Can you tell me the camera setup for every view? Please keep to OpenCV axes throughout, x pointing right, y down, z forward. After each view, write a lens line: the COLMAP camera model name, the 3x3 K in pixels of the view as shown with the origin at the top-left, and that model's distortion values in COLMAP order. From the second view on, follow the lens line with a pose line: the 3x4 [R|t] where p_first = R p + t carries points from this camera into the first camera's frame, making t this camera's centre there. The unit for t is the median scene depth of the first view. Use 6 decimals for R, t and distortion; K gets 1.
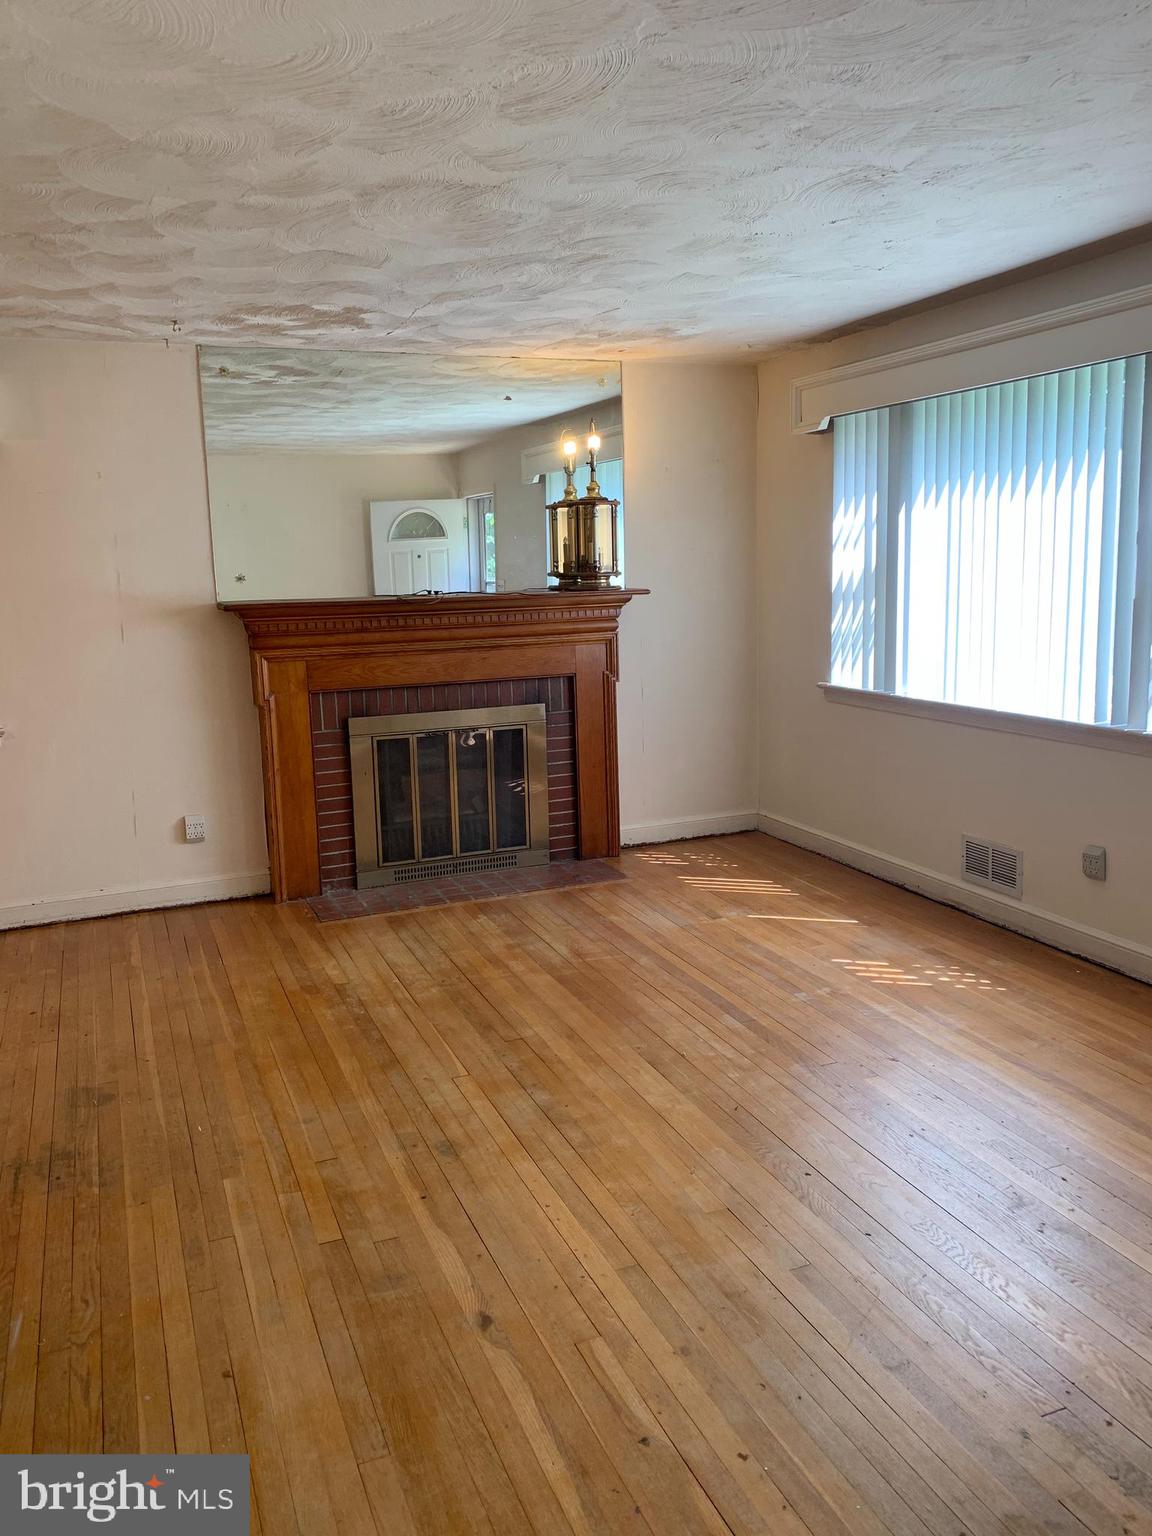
lens RADIAL K [[1181.2, 0, 574.2], [0, 1181.2, 762.6], [0, 0, 1]] dist [0.033634, -0.021178]
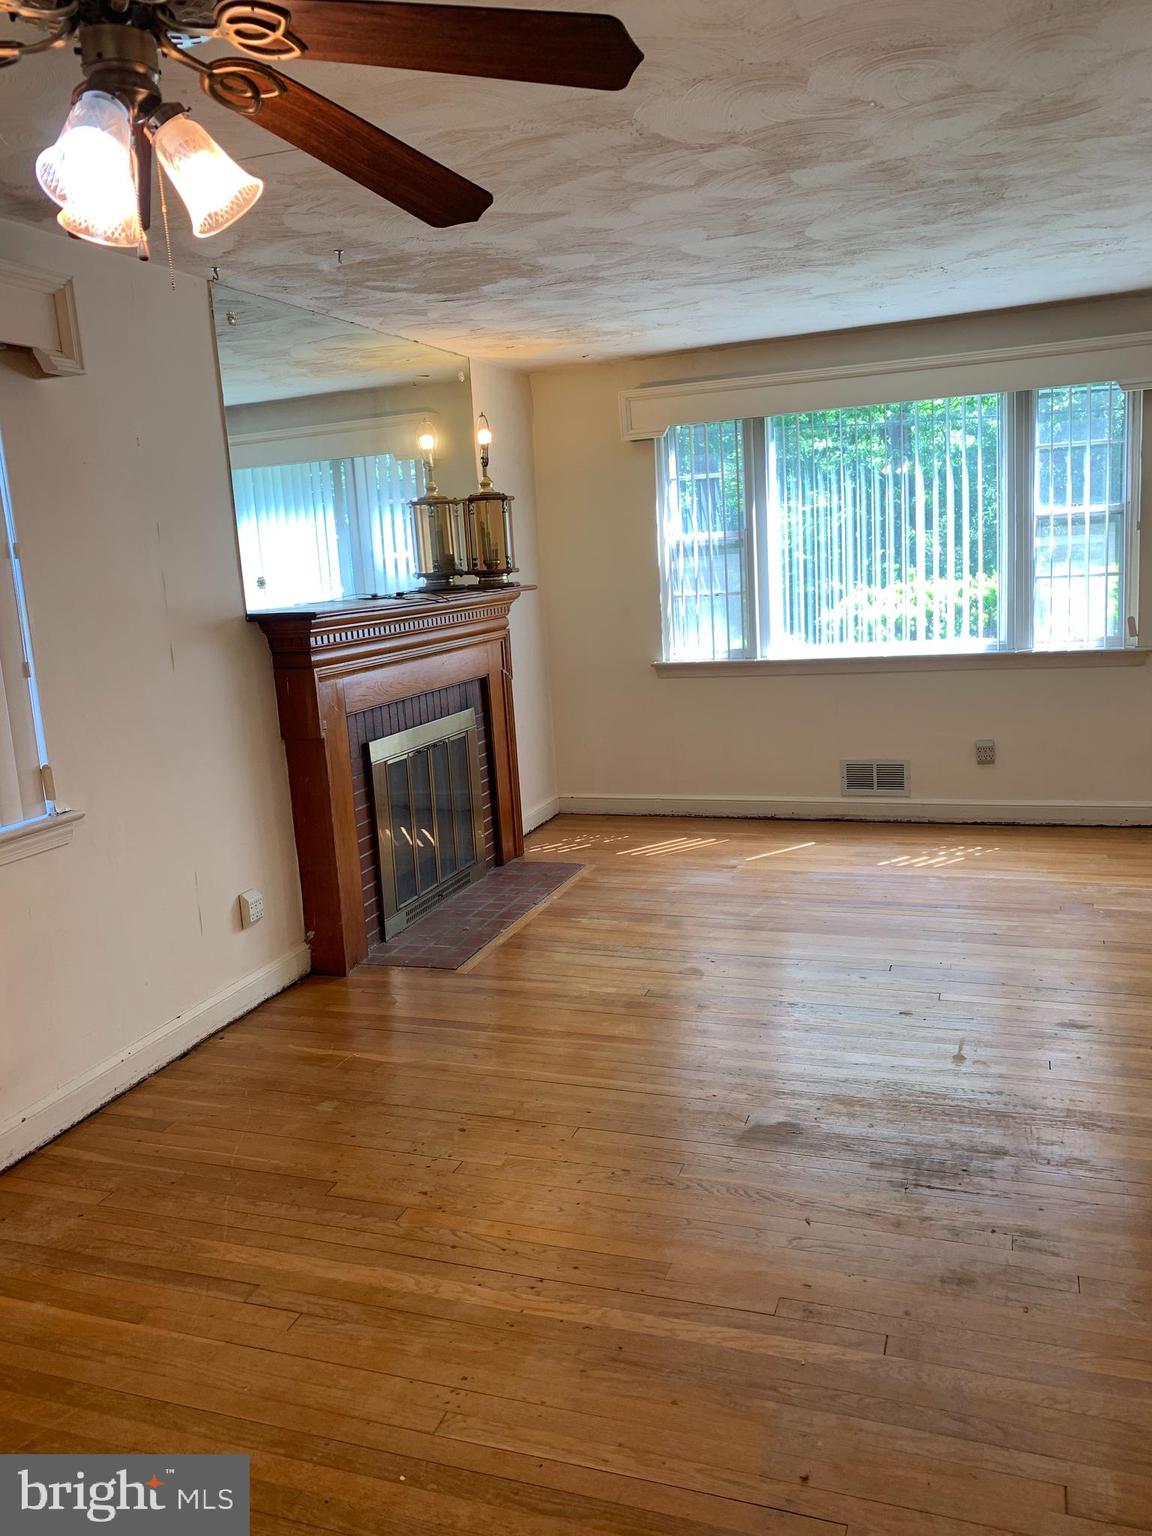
lens RADIAL K [[1181.2, 0, 577.9], [0, 1181.2, 765.1], [0, 0, 1]] dist [0.033634, -0.021178]
pose [[0.674578, -0.145956, 0.723630, -0.858330], [0.169389, 0.984708, 0.040708, -0.036873], [-0.718506, 0.095115, 0.688986, 0.368828]]
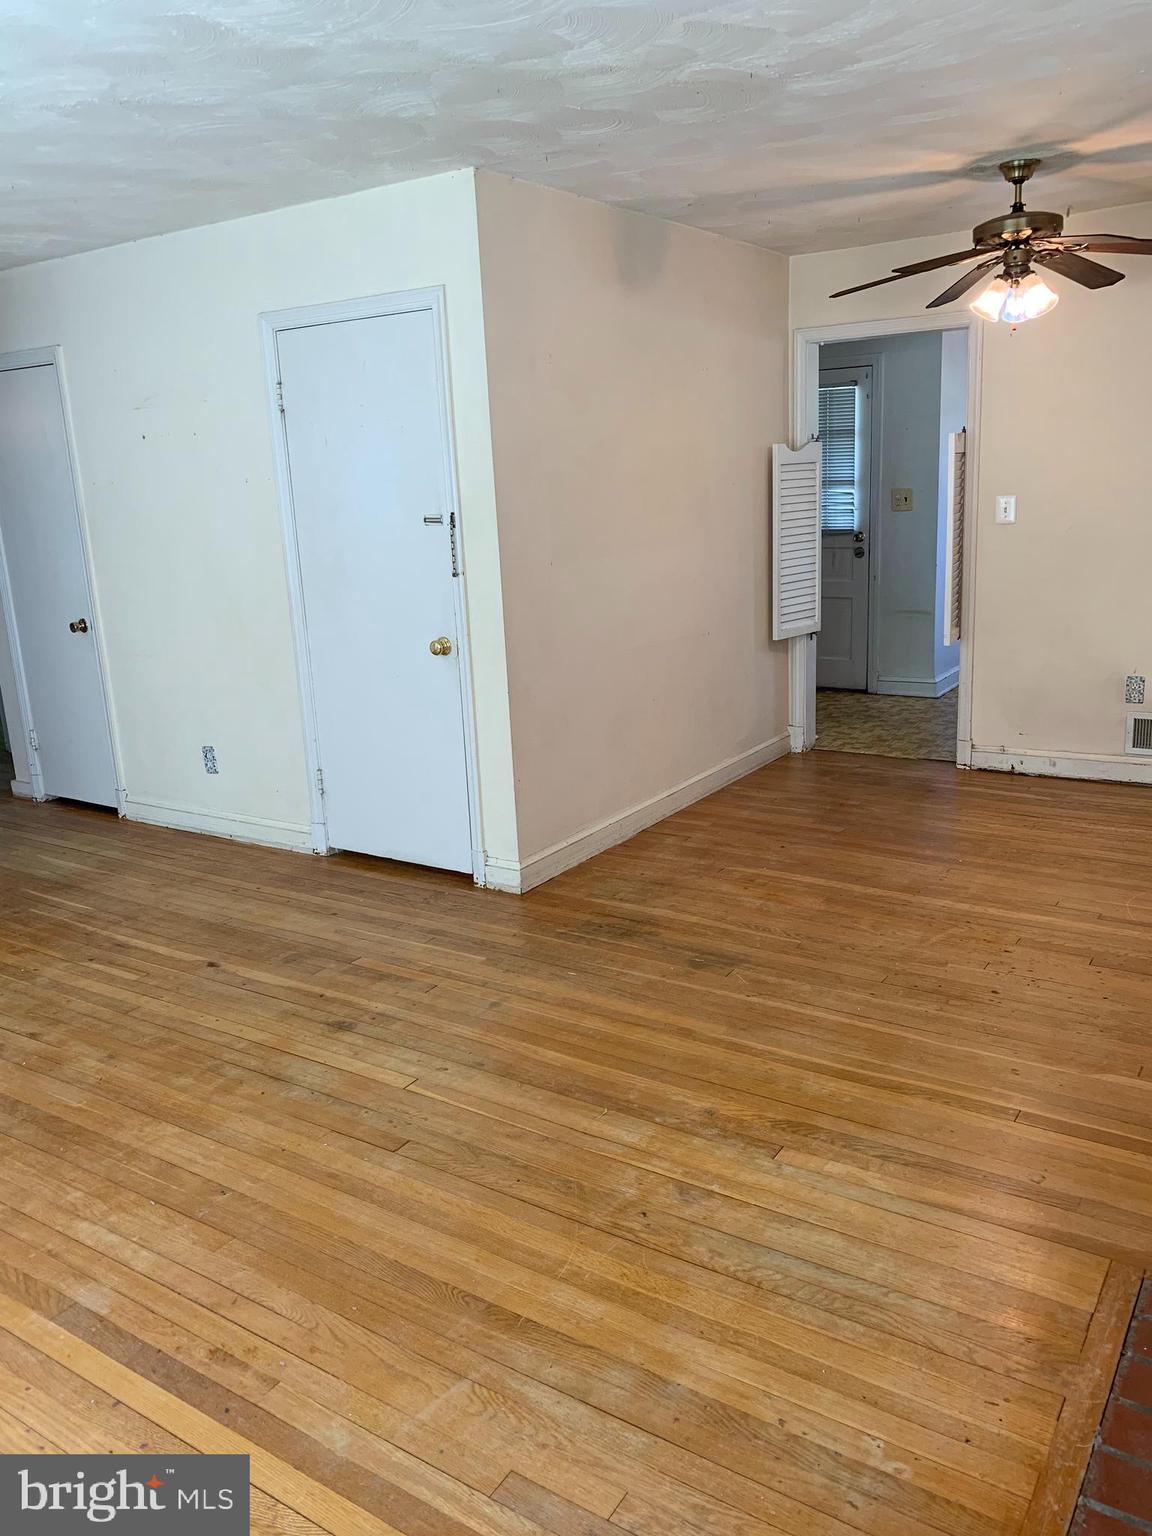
lens RADIAL K [[1181.2, 0, 580.0], [0, 1181.2, 765.5], [0, 0, 1]] dist [0.033634, -0.021178]
pose [[-0.823017, 0.207676, -0.528690, 0.167245], [-0.026102, 0.915955, 0.400431, -0.234286], [0.567416, 0.343361, -0.748426, 1.297072]]
